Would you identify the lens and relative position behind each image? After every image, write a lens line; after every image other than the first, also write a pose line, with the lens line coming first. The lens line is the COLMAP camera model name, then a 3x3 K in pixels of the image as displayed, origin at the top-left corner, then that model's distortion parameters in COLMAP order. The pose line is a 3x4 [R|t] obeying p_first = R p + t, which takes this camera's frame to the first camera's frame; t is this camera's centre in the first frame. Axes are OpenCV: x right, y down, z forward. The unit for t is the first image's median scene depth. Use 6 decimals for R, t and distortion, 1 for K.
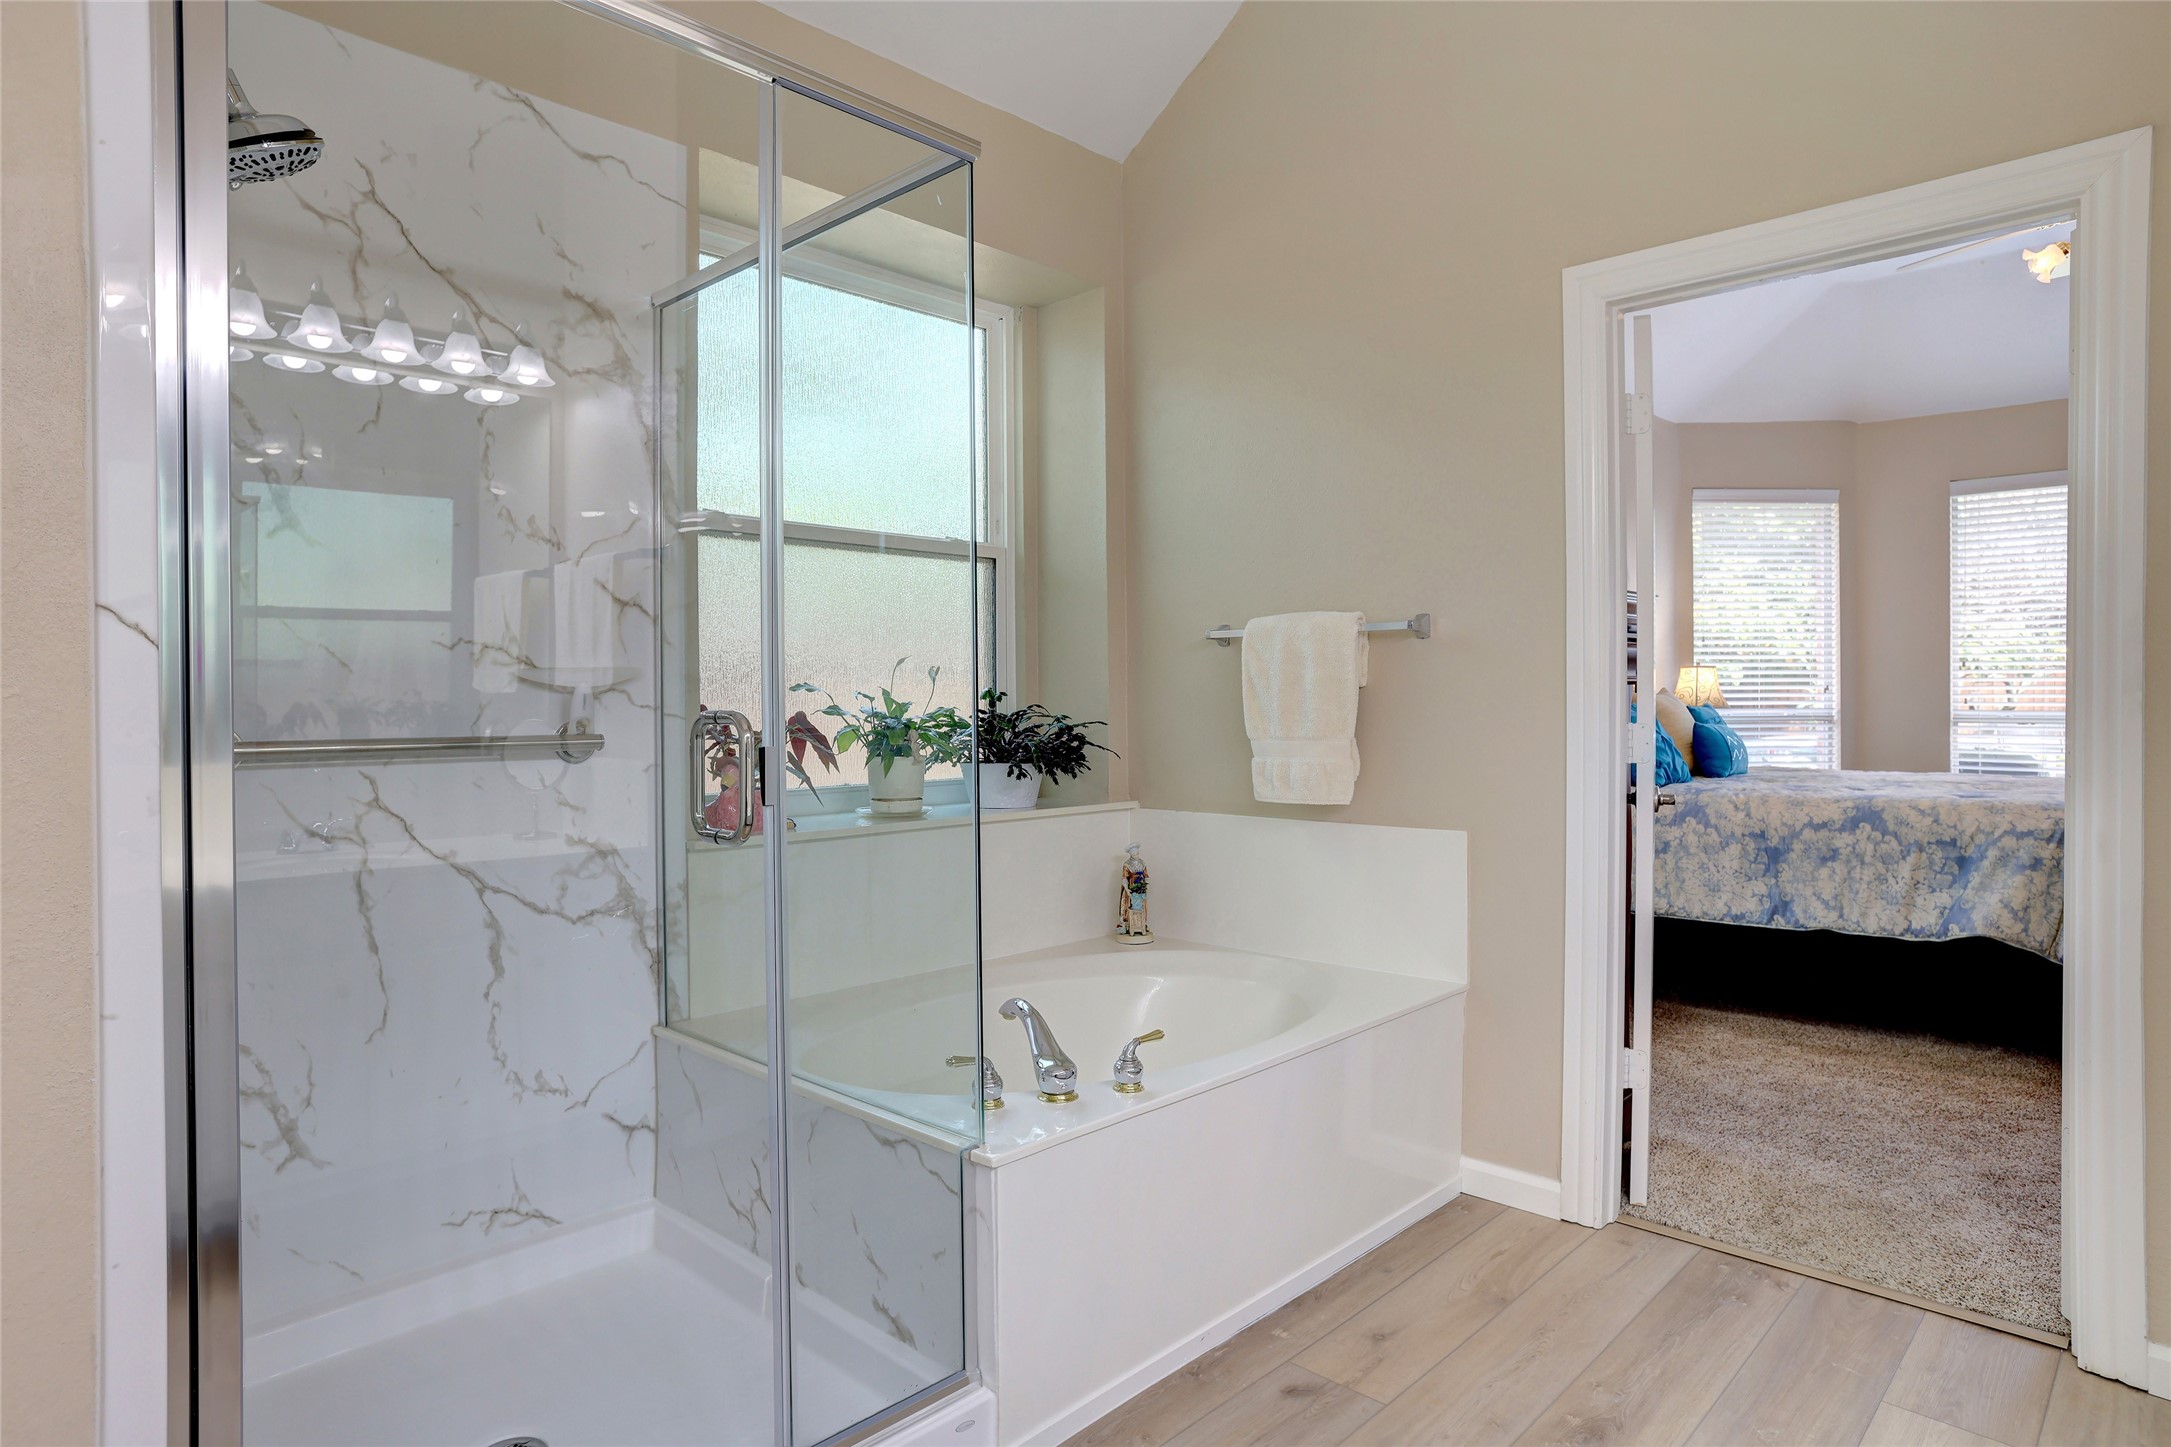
lens RADIAL K [[1238.7, 0, 1088.0], [0, 1238.7, 718.3], [0, 0, 1]] dist [-0.051738, 0.035817]
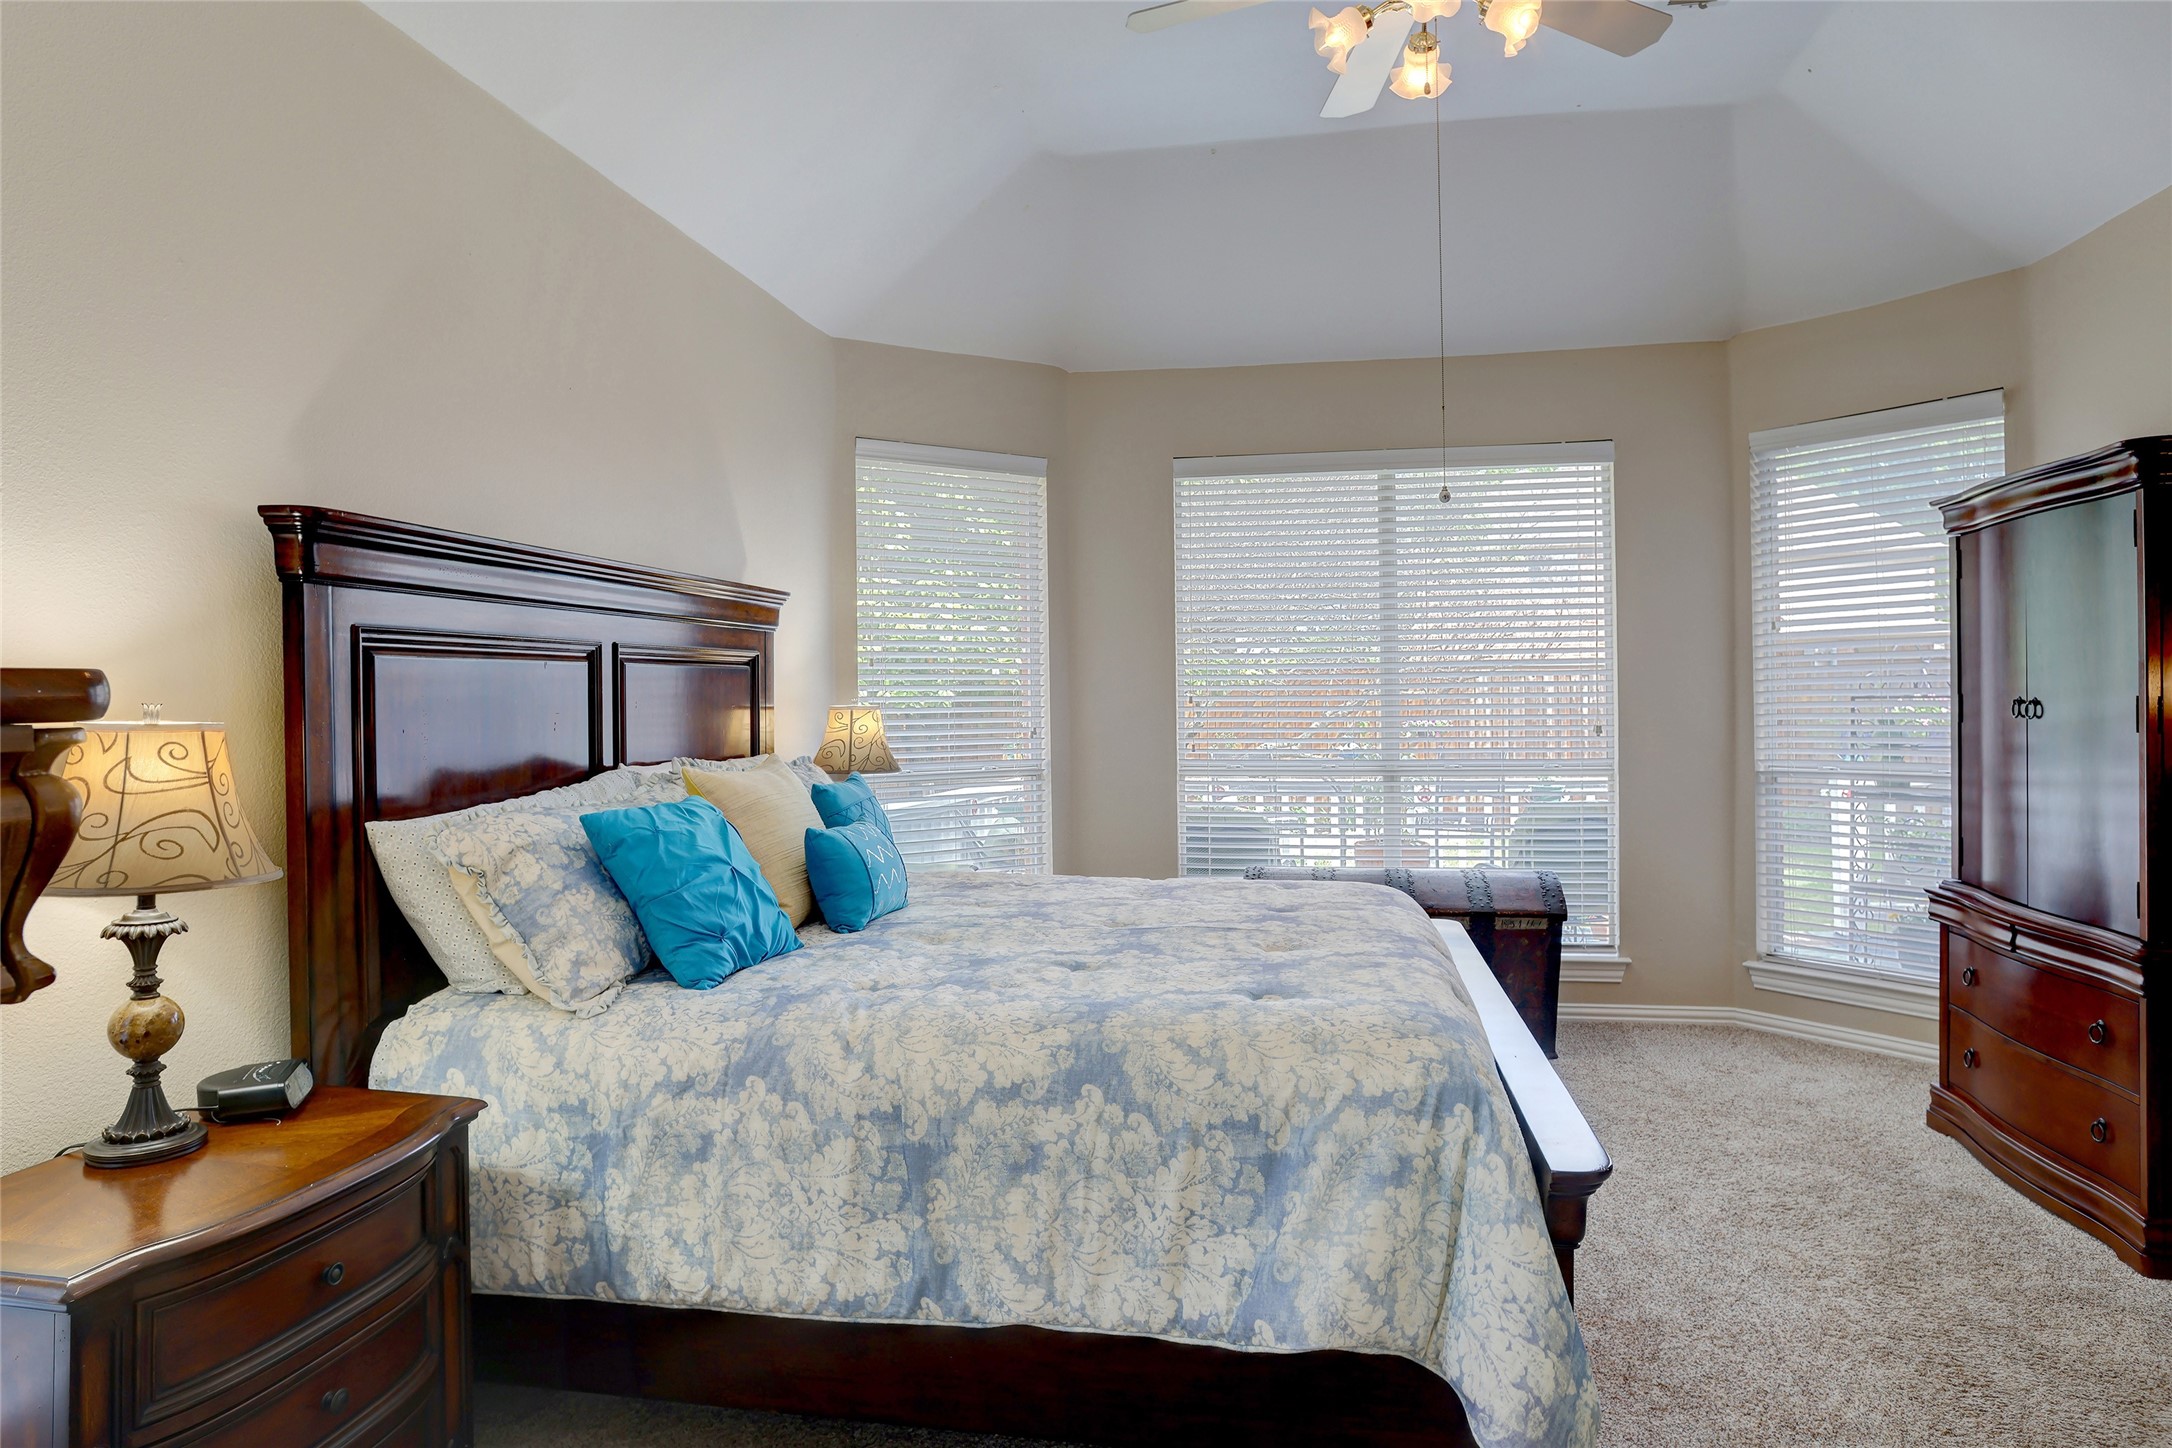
lens RADIAL K [[1239.3, 0, 1088.9], [0, 1239.3, 714.7], [0, 0, 1]] dist [-0.051738, 0.035817]
pose [[0.837320, -0.008792, 0.546643, 0.376650], [0.012027, 0.999925, -0.002341, -0.052715], [-0.546581, 0.008535, 0.837363, 0.599824]]
